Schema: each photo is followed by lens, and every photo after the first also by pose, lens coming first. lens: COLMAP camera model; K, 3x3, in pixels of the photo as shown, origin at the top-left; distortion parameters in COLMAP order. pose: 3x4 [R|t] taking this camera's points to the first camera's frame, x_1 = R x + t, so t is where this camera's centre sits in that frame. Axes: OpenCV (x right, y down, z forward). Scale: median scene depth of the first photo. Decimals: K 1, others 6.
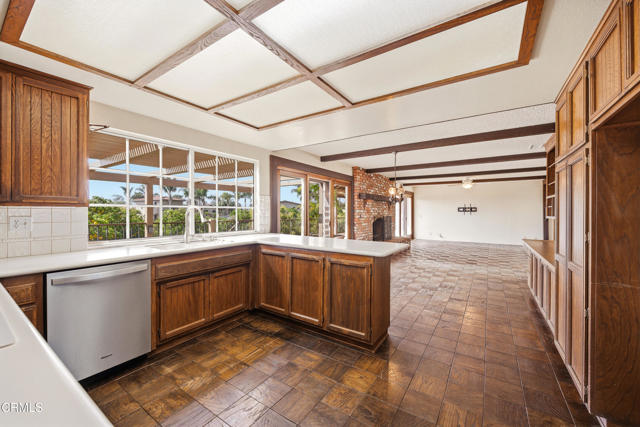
lens RADIAL K [[256.1, 0, 325.4], [0, 256.1, 211.4], [0, 0, 1]] dist [0.007441, -0.000994]
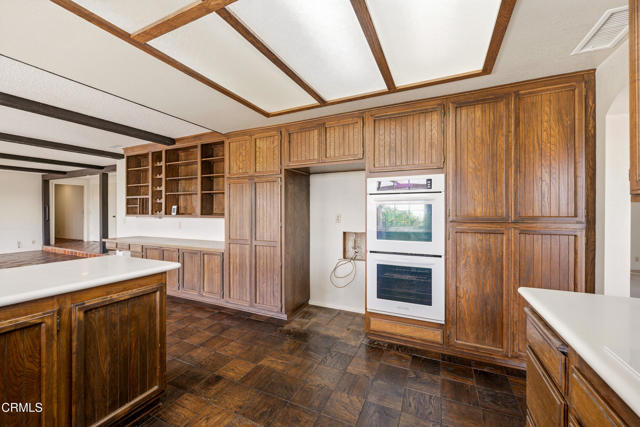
lens RADIAL K [[256.1, 0, 322.3], [0, 256.1, 212.2], [0, 0, 1]] dist [0.007441, -0.000994]
pose [[-0.142857, -0.005489, 0.989728, -0.582570], [-0.001035, 0.999985, 0.005396, 0.001697], [-0.989743, -0.000254, -0.142860, 0.637922]]
